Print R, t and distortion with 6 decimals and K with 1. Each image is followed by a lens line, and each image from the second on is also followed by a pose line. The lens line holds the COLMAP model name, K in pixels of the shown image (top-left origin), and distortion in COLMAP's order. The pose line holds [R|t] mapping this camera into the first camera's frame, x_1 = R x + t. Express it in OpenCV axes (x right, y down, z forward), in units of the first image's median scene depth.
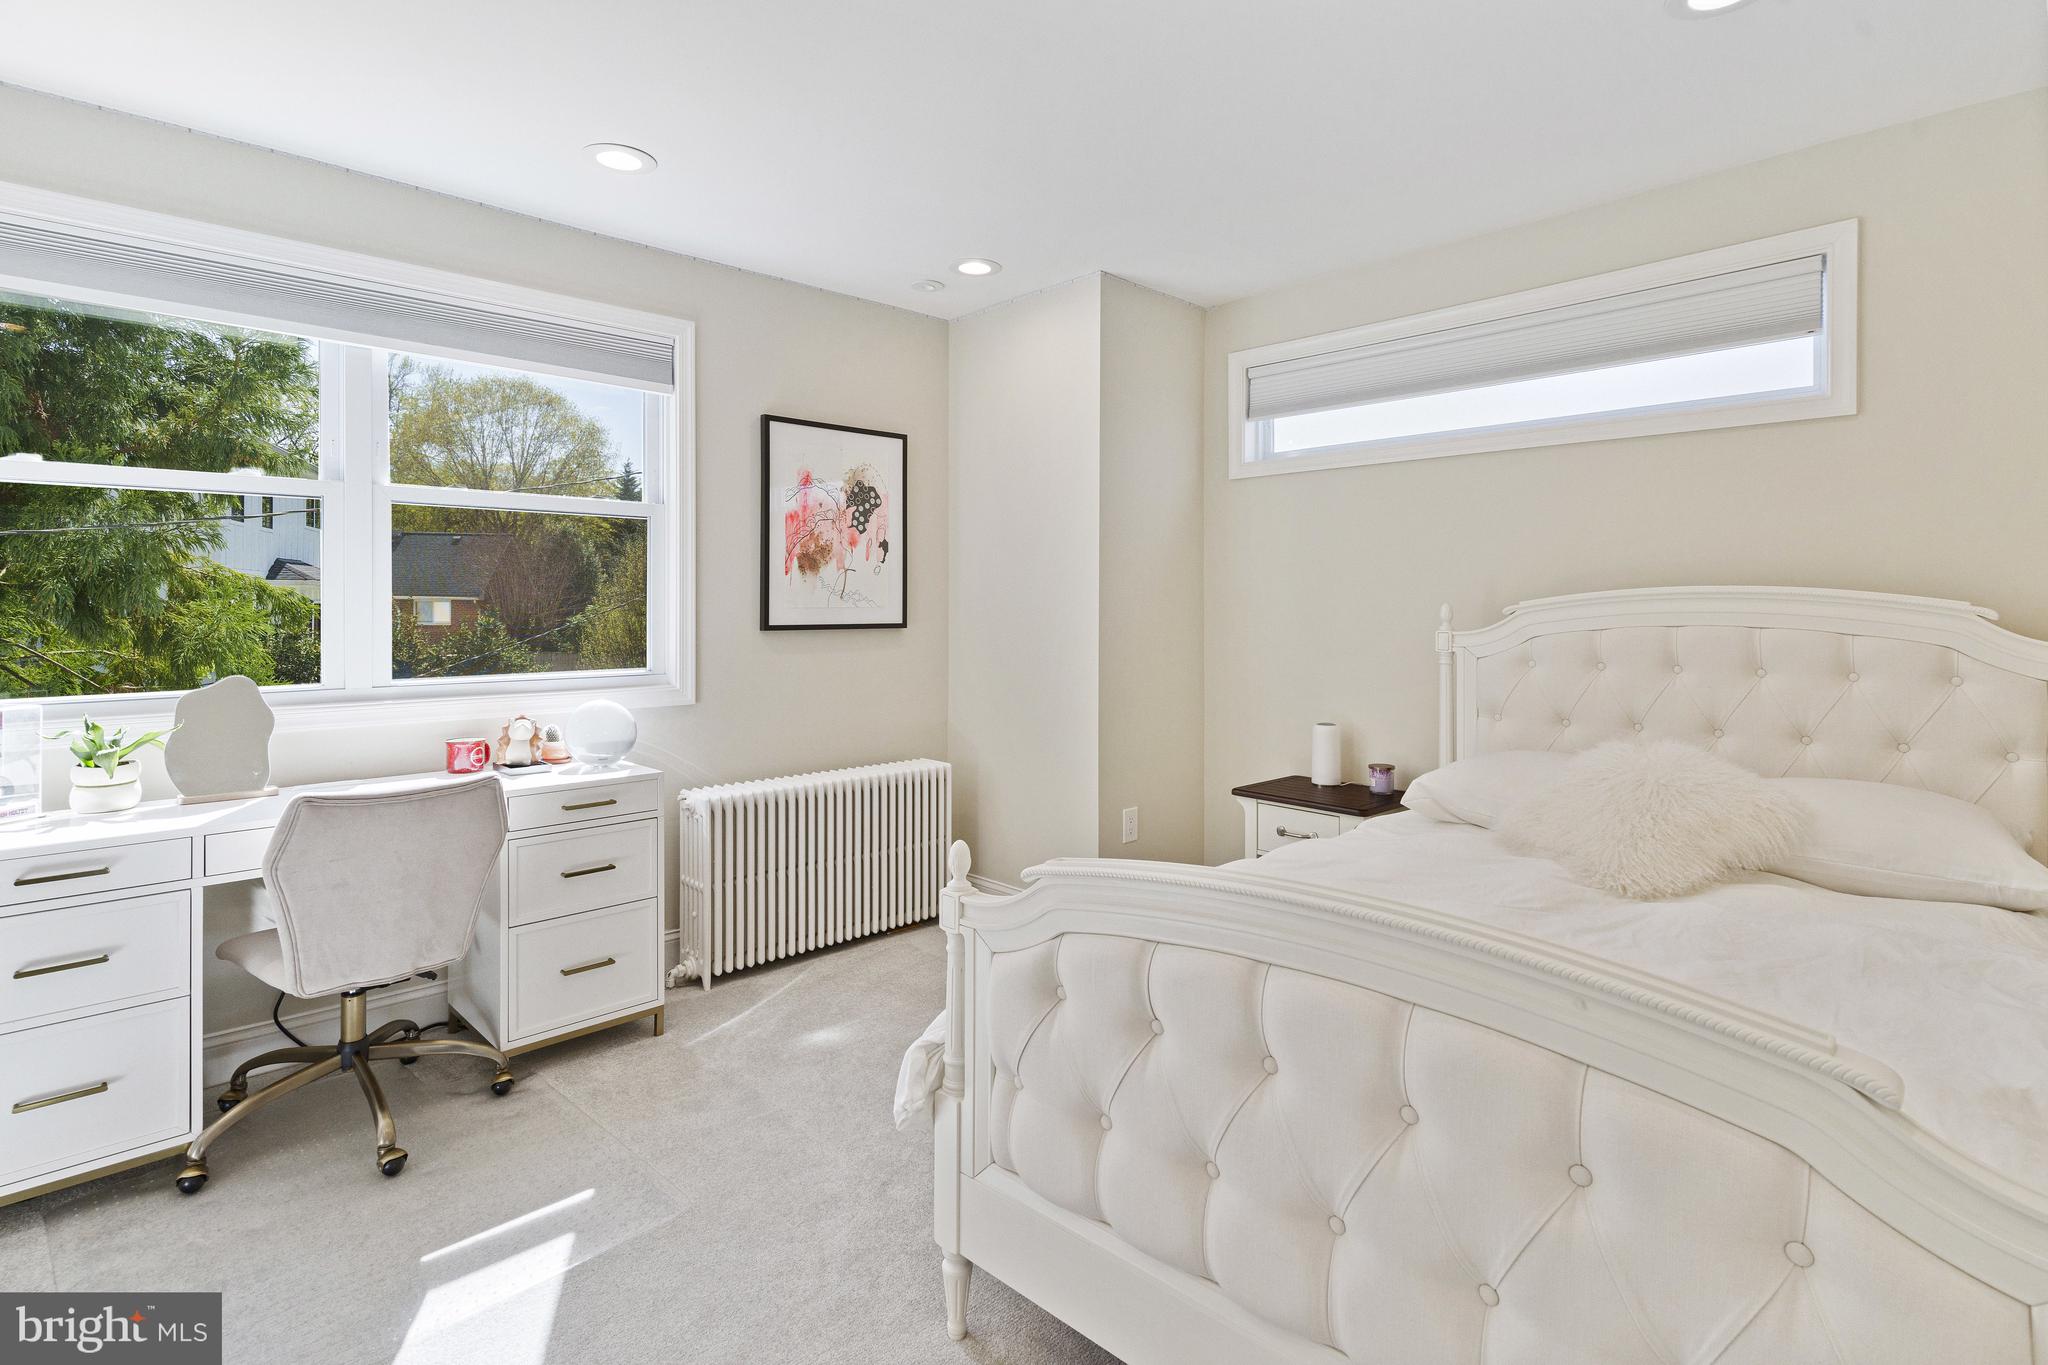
lens RADIAL K [[1017.0, 0, 1019.2], [0, 1017.0, 611.7], [0, 0, 1]] dist [0.000993, 0.000183]
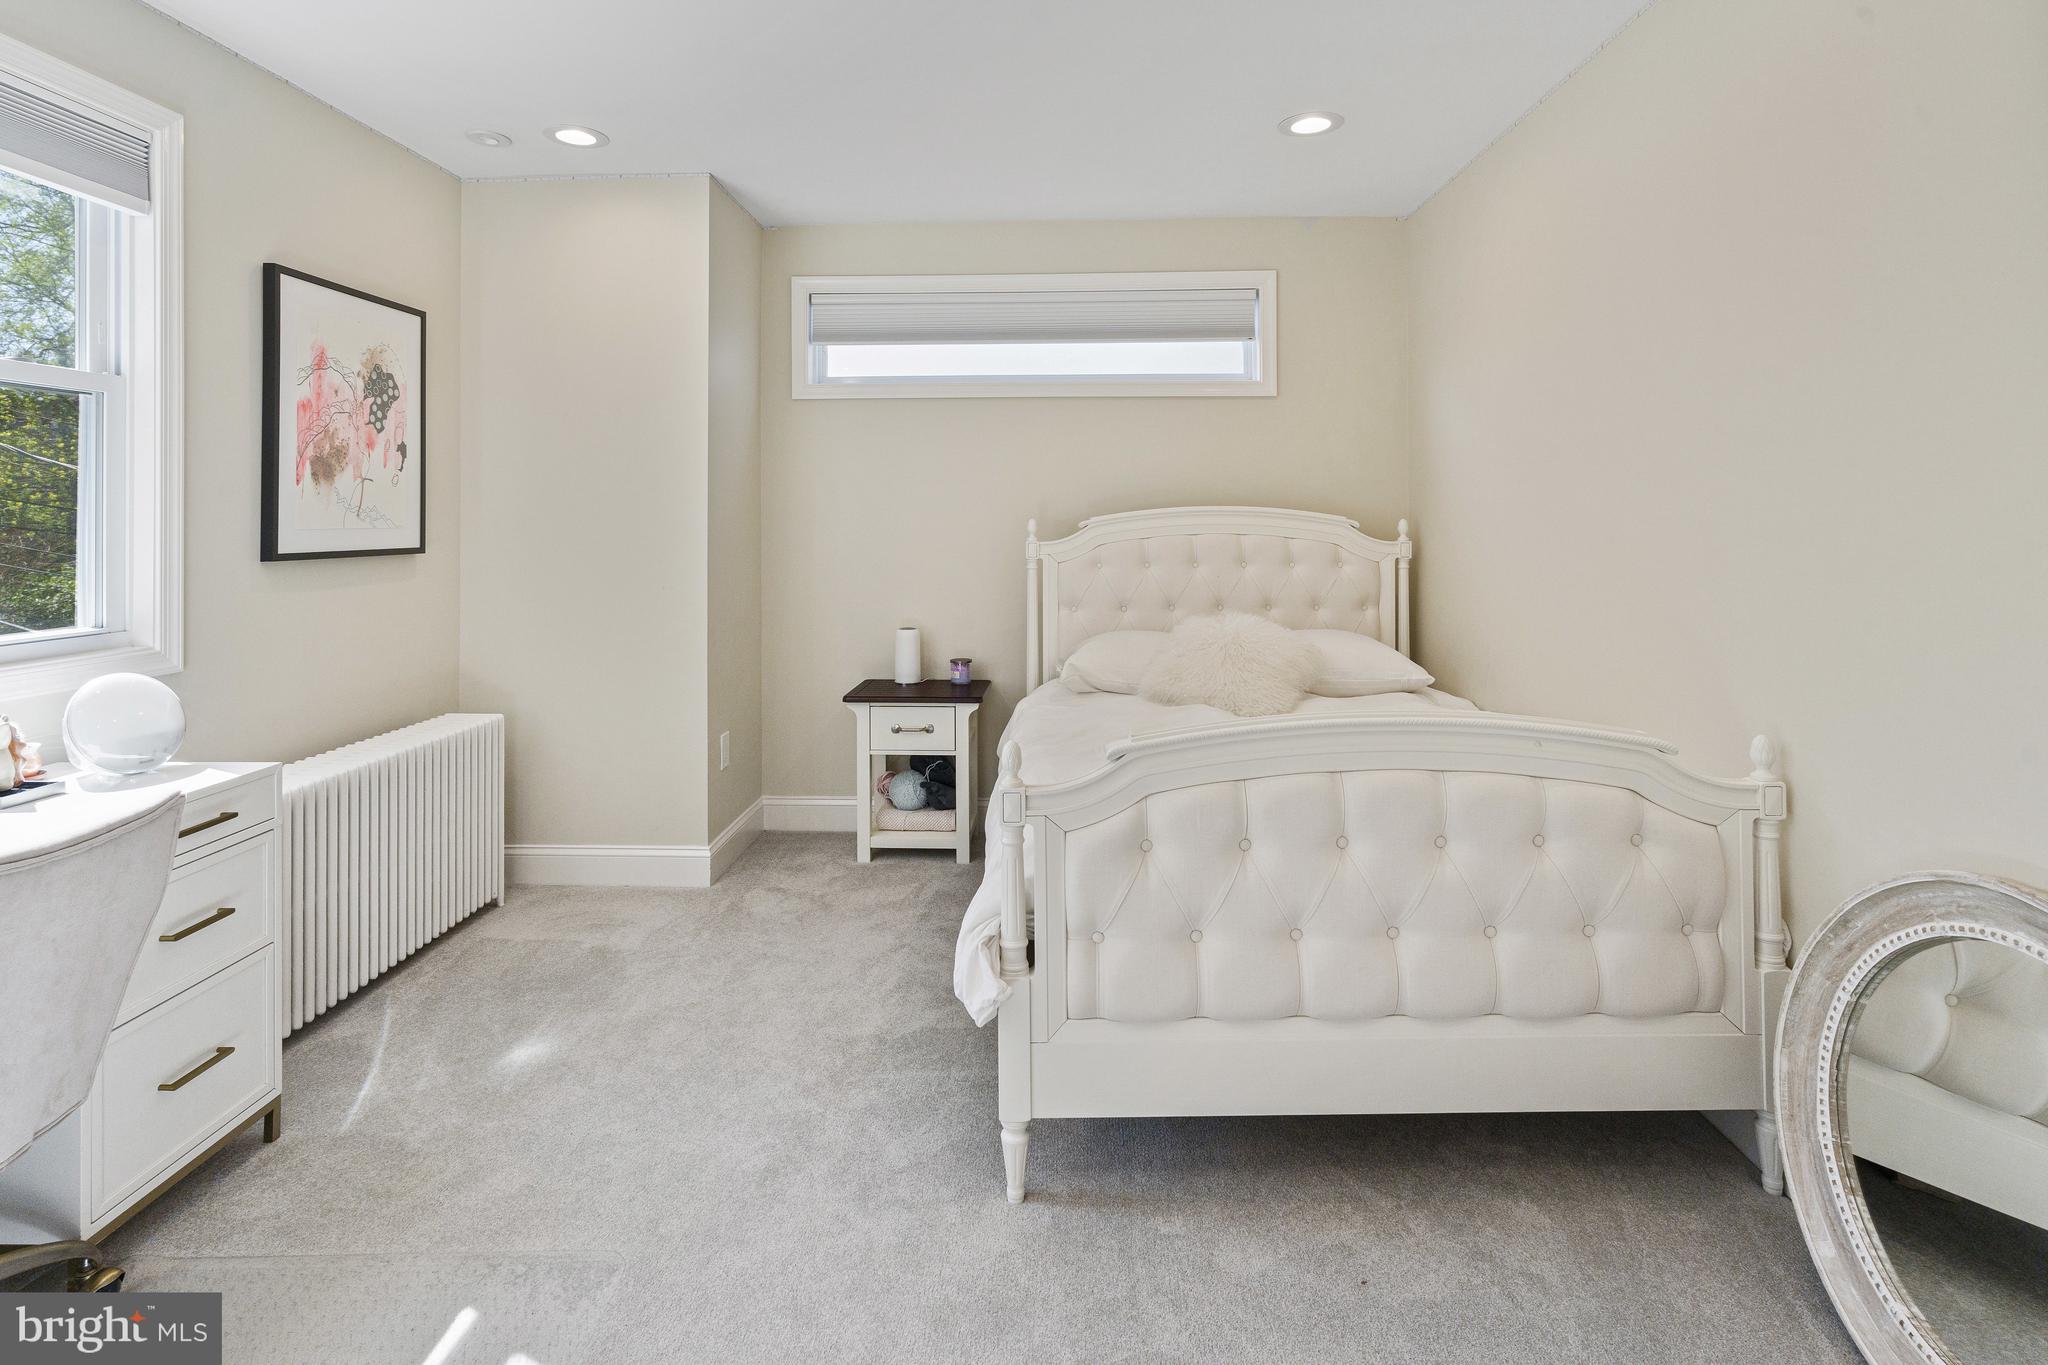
lens RADIAL K [[1043.1, 0, 1028.6], [0, 1043.1, 518.2], [0, 0, 1]] dist [0.000909, -0.000902]
pose [[0.710905, -0.003938, 0.703278, -0.403971], [0.010682, 0.999929, -0.005199, -0.002530], [-0.703207, 0.011209, 0.710896, 0.096548]]
